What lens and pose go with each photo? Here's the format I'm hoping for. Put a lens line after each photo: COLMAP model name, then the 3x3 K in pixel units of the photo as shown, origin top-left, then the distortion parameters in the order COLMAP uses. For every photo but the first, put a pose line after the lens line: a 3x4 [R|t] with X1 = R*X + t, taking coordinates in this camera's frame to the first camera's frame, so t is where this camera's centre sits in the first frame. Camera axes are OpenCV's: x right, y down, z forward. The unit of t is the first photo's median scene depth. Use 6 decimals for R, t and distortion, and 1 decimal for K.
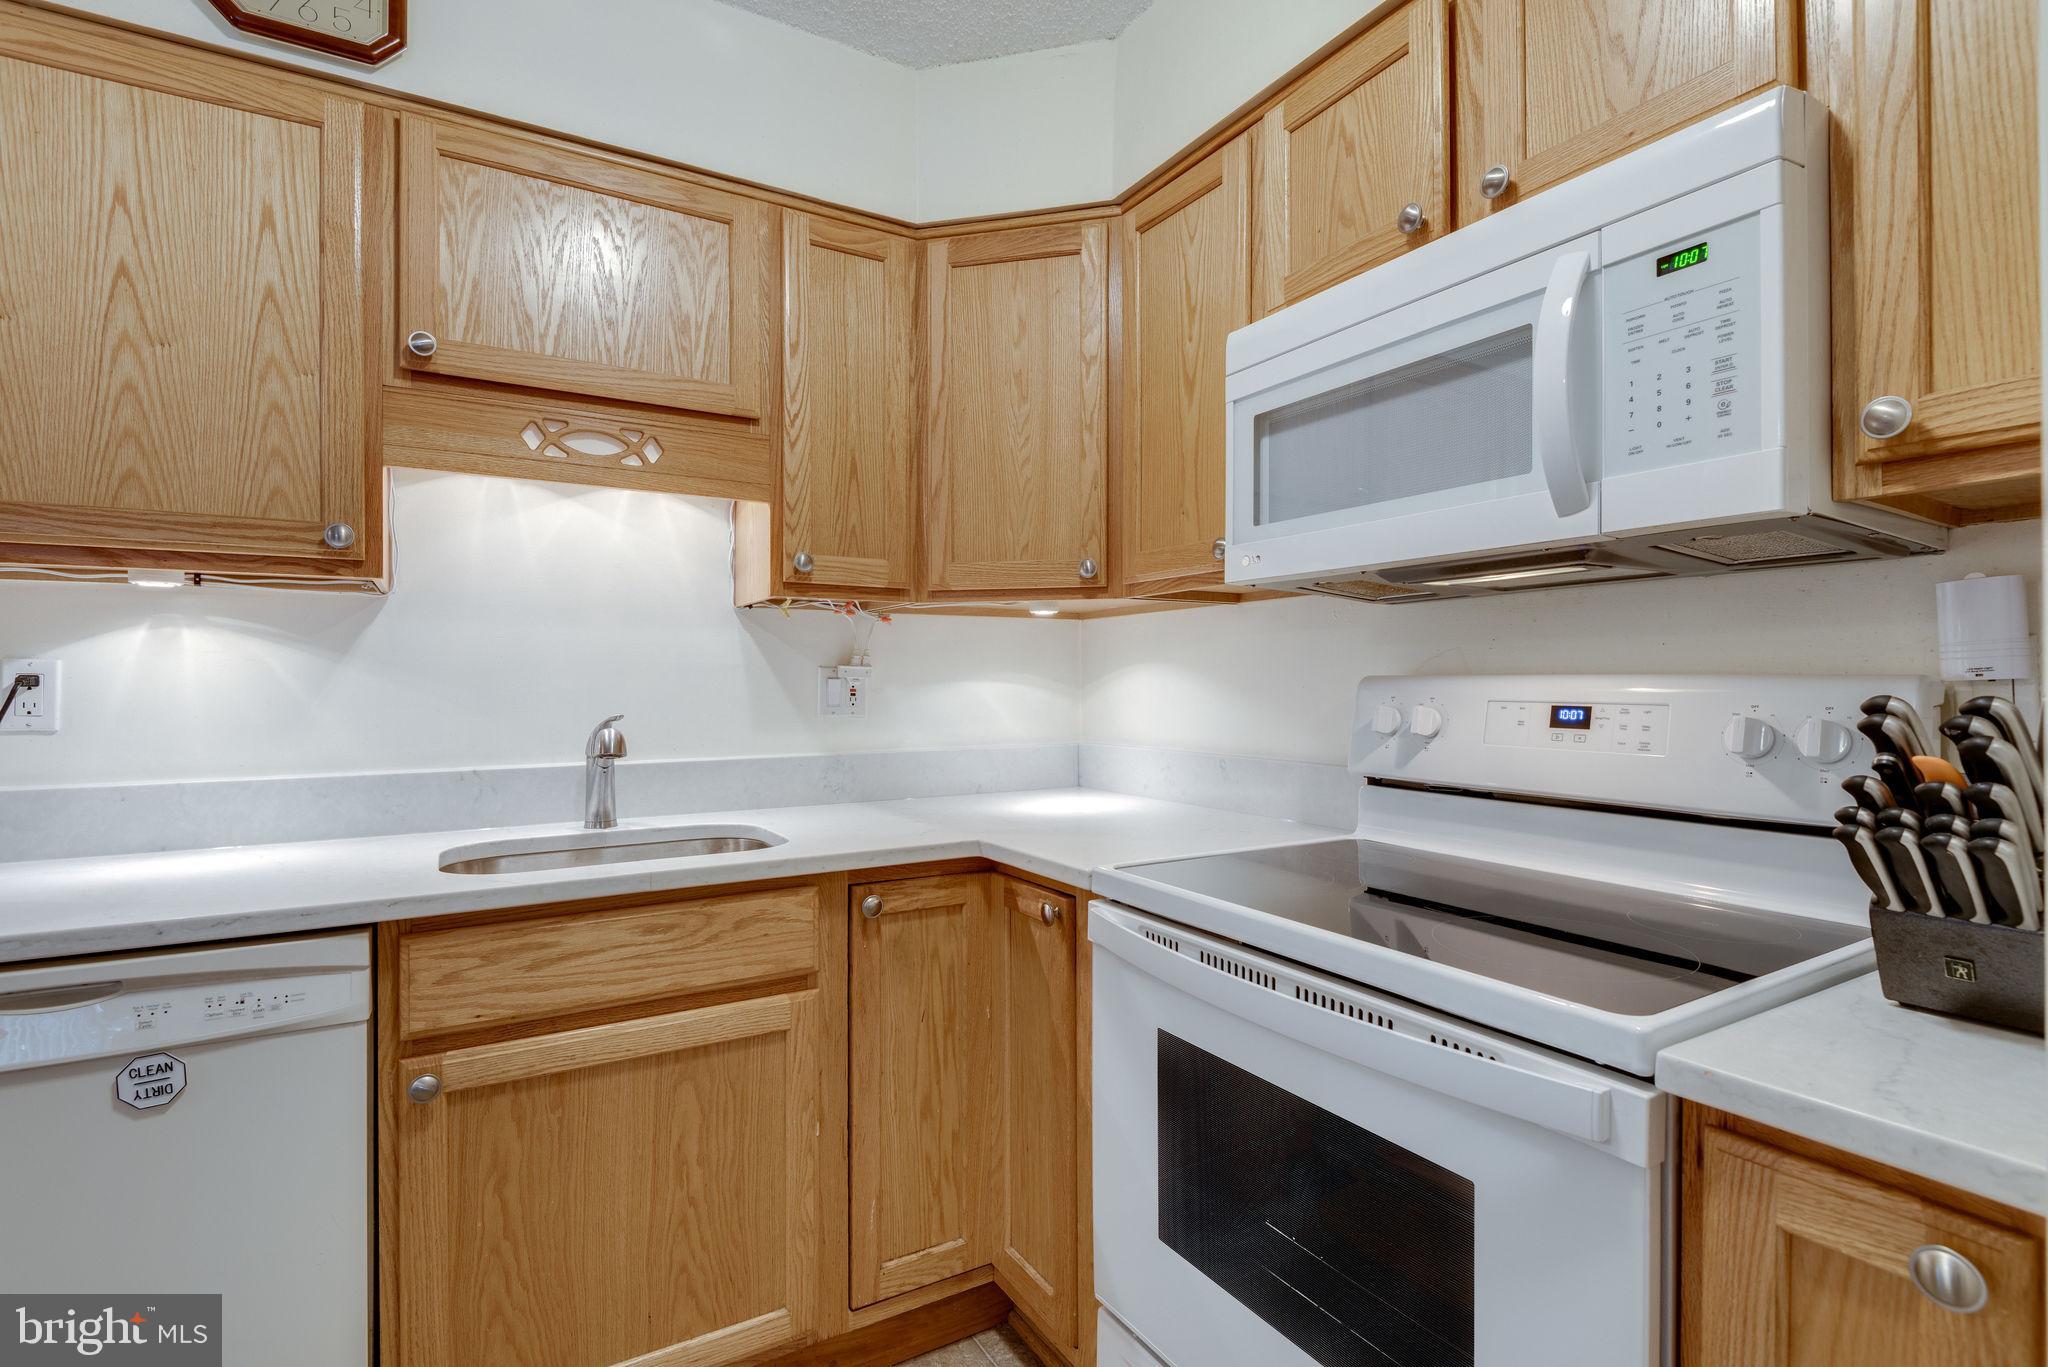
lens RADIAL K [[981.7, 0, 1026.1], [0, 981.7, 679.3], [0, 0, 1]] dist [0.015474, -0.011836]
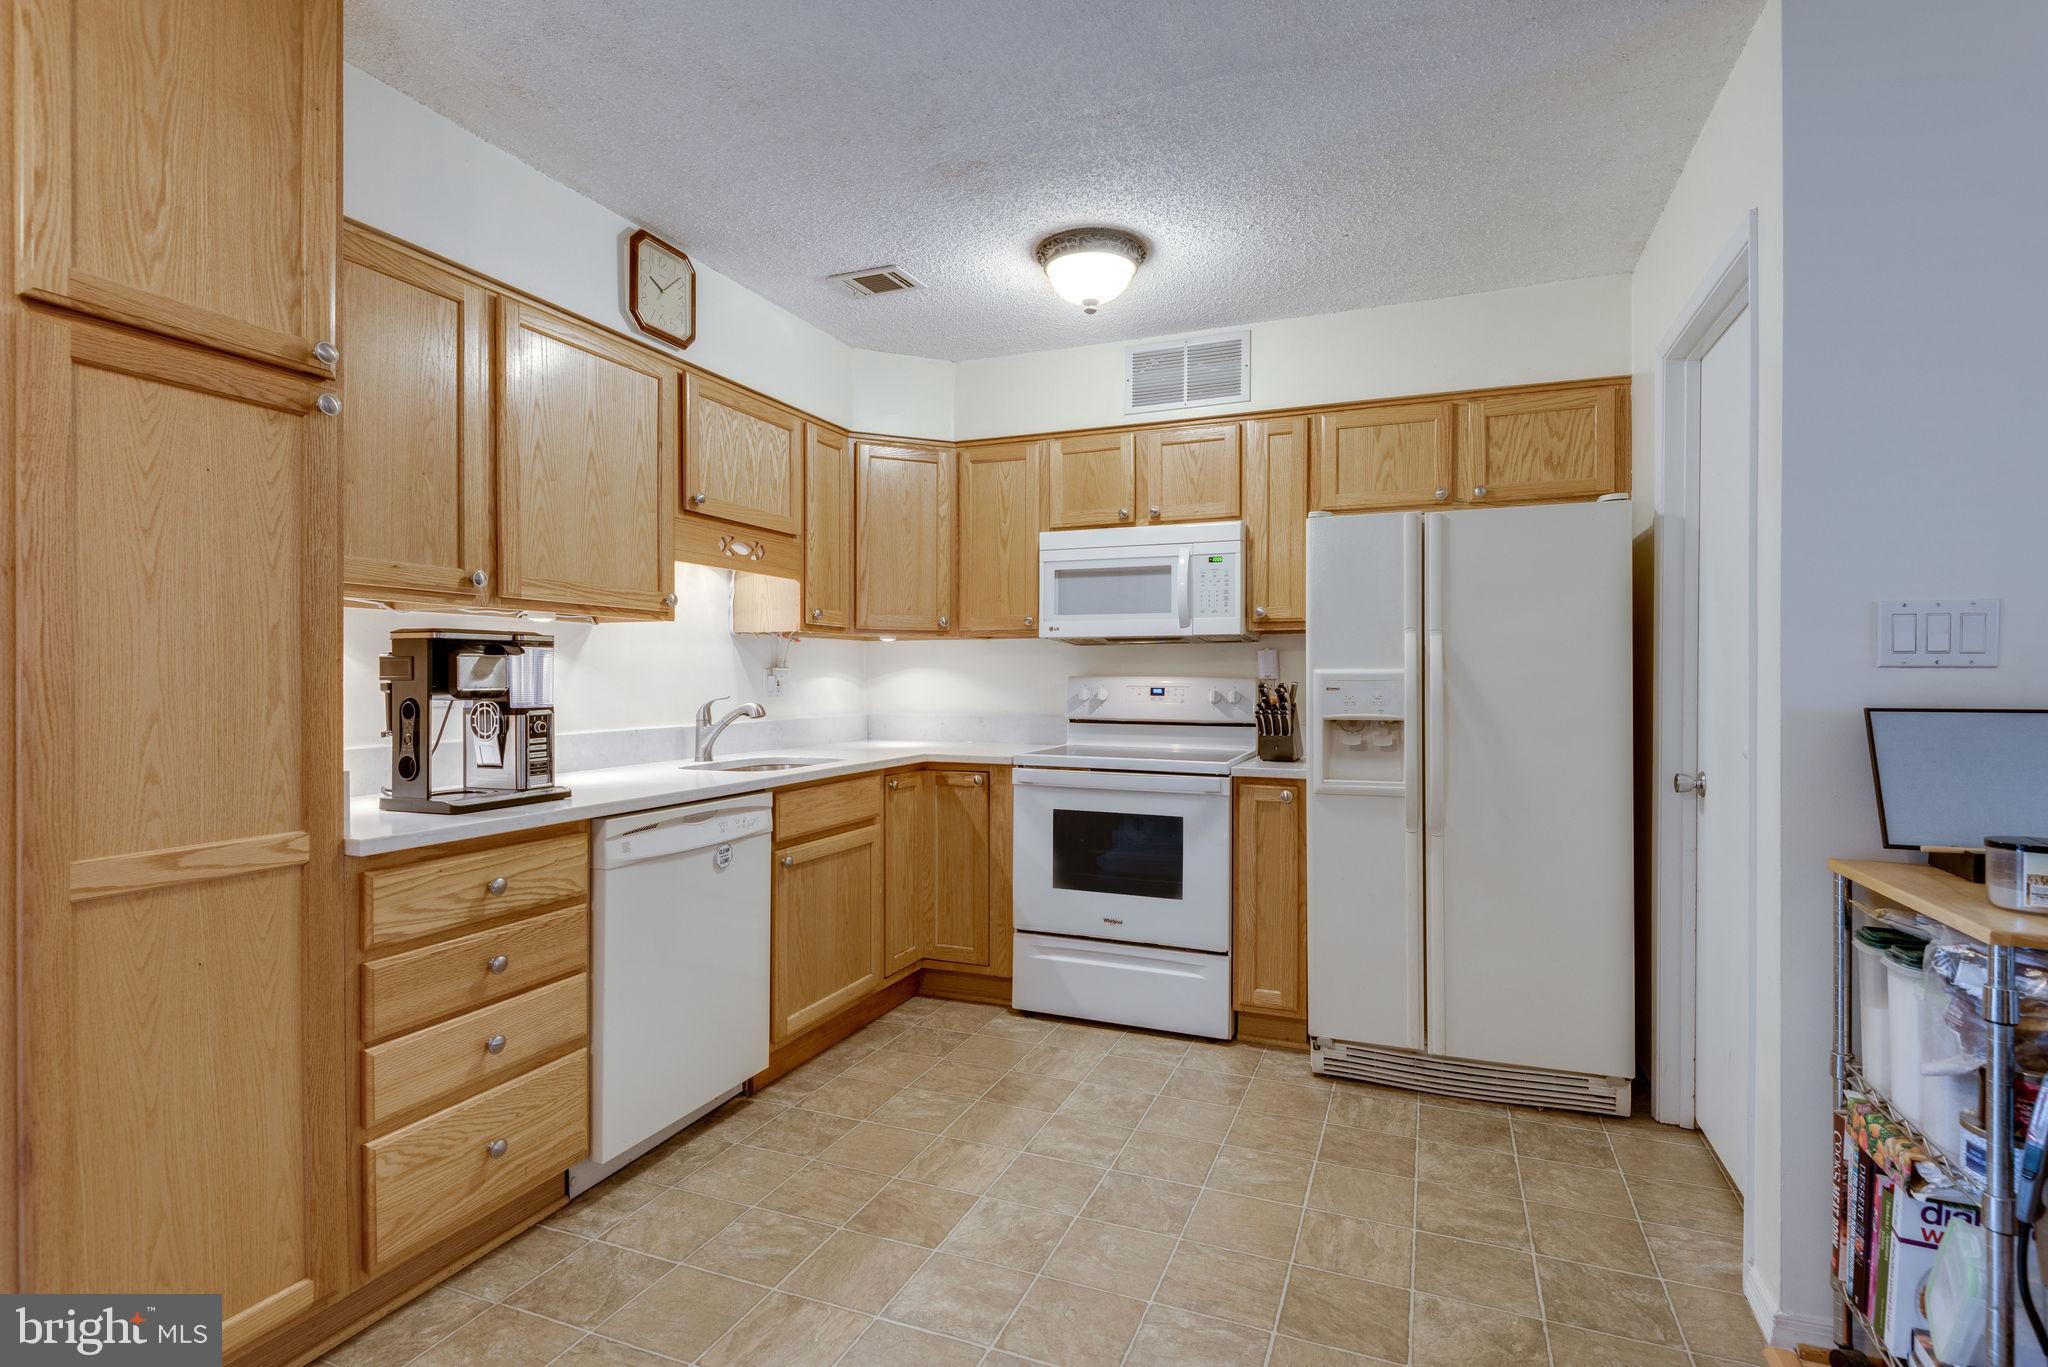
lens RADIAL K [[981.7, 0, 1029.0], [0, 981.7, 680.3], [0, 0, 1]] dist [0.015474, -0.011836]
pose [[0.803061, 0.002469, 0.595892, -1.267178], [-0.005716, 0.999977, 0.003560, -0.001746], [-0.595869, -0.006266, 0.803057, -0.920088]]
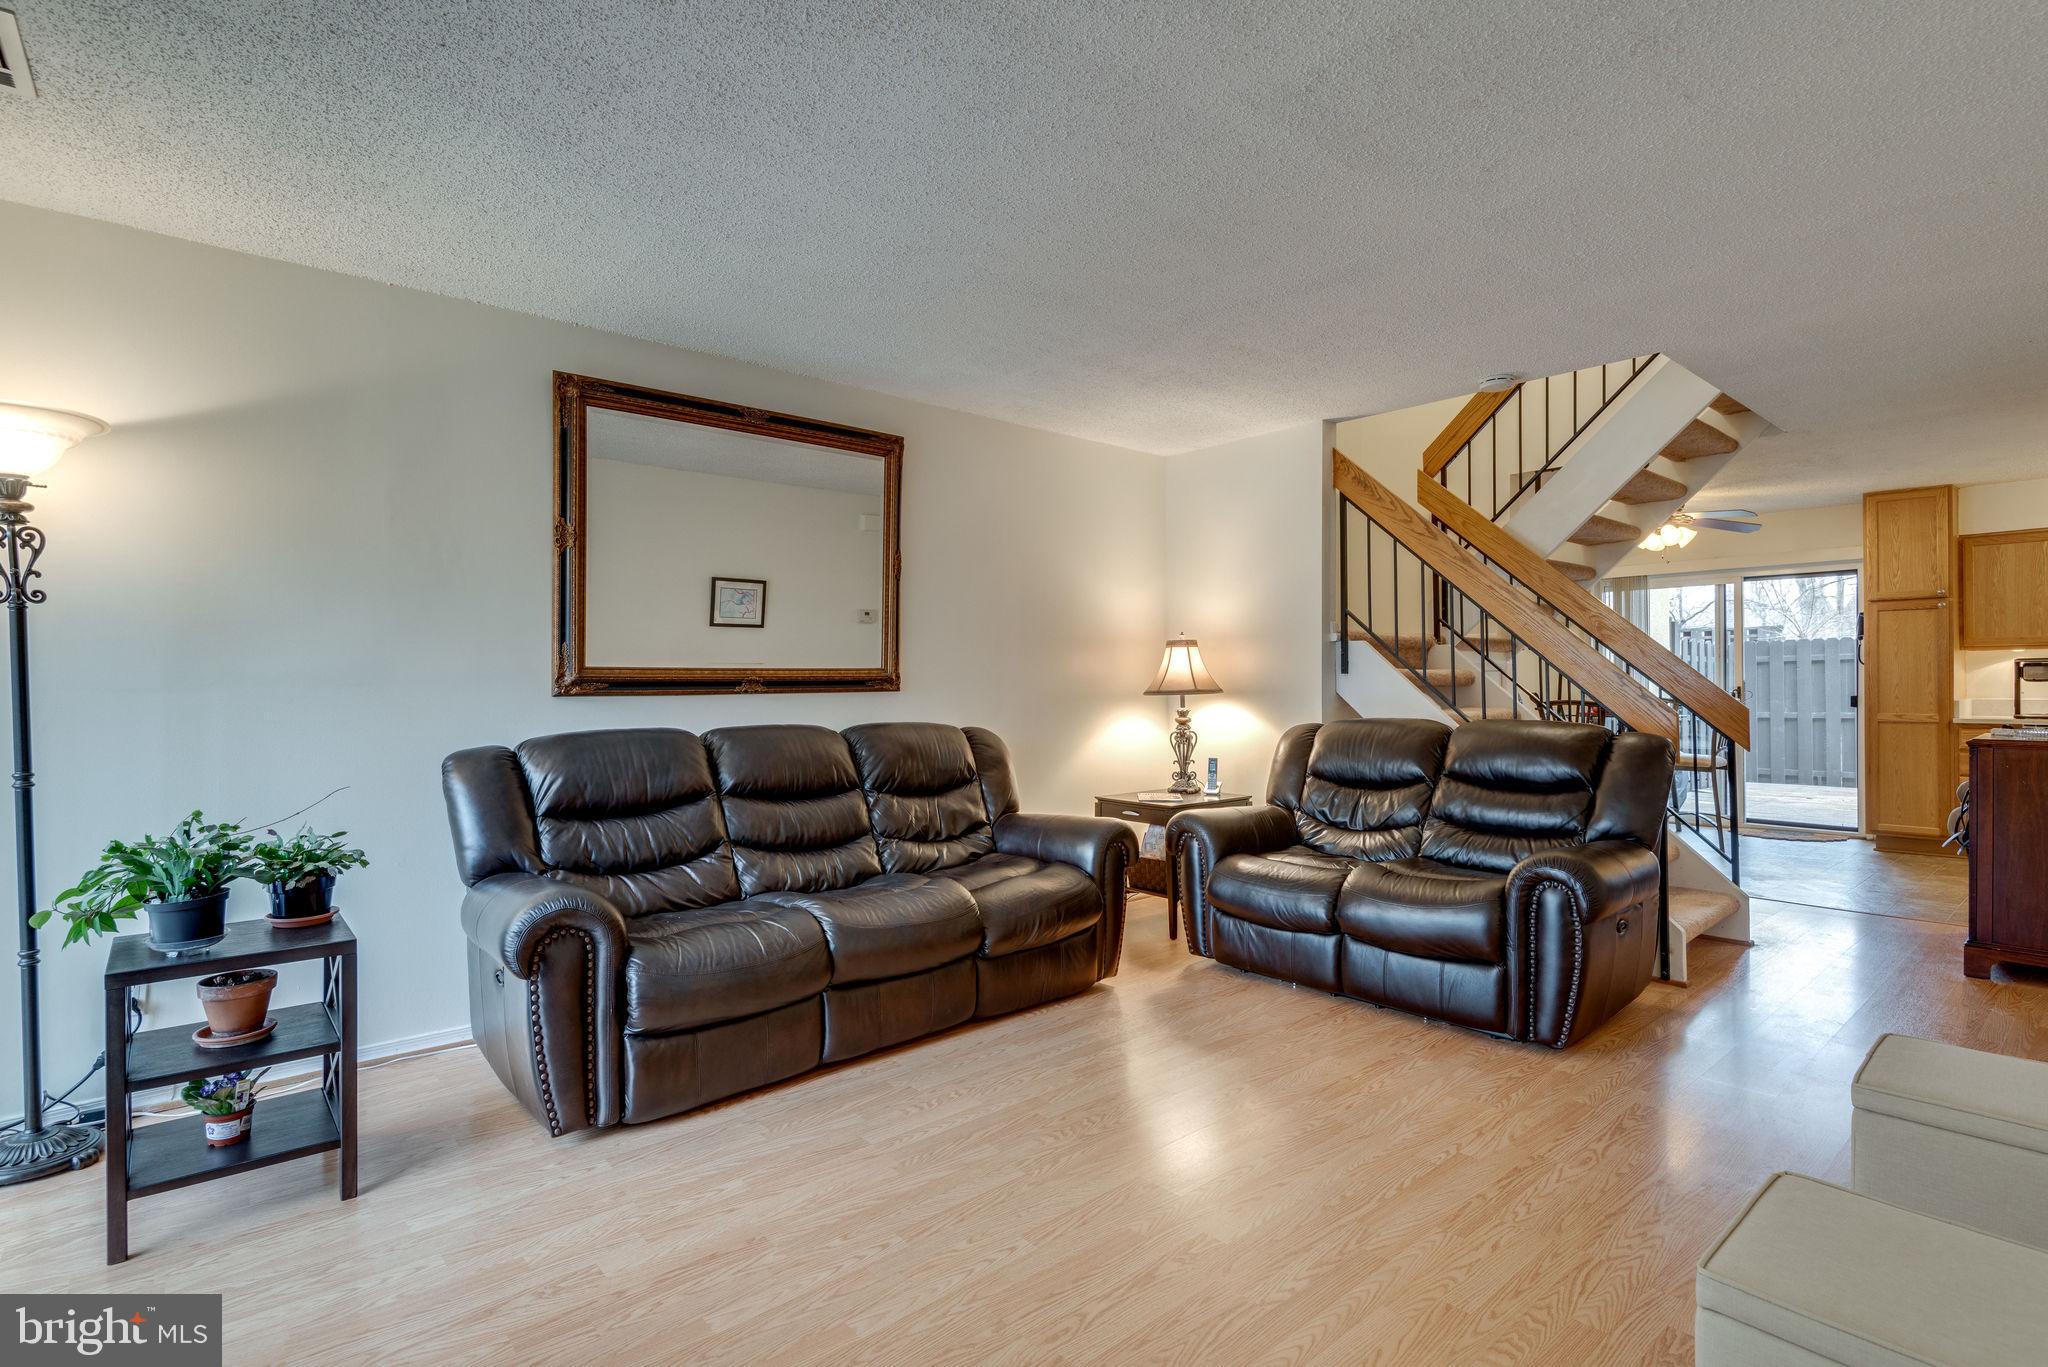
lens RADIAL K [[981.7, 0, 1054.7], [0, 981.7, 689.6], [0, 0, 1]] dist [0.015474, -0.011836]
pose [[0.179618, 0.009354, -0.983692, 2.213270], [0.009932, 0.999887, 0.011322, -0.018298], [0.983686, -0.011803, 0.179505, -4.025755]]
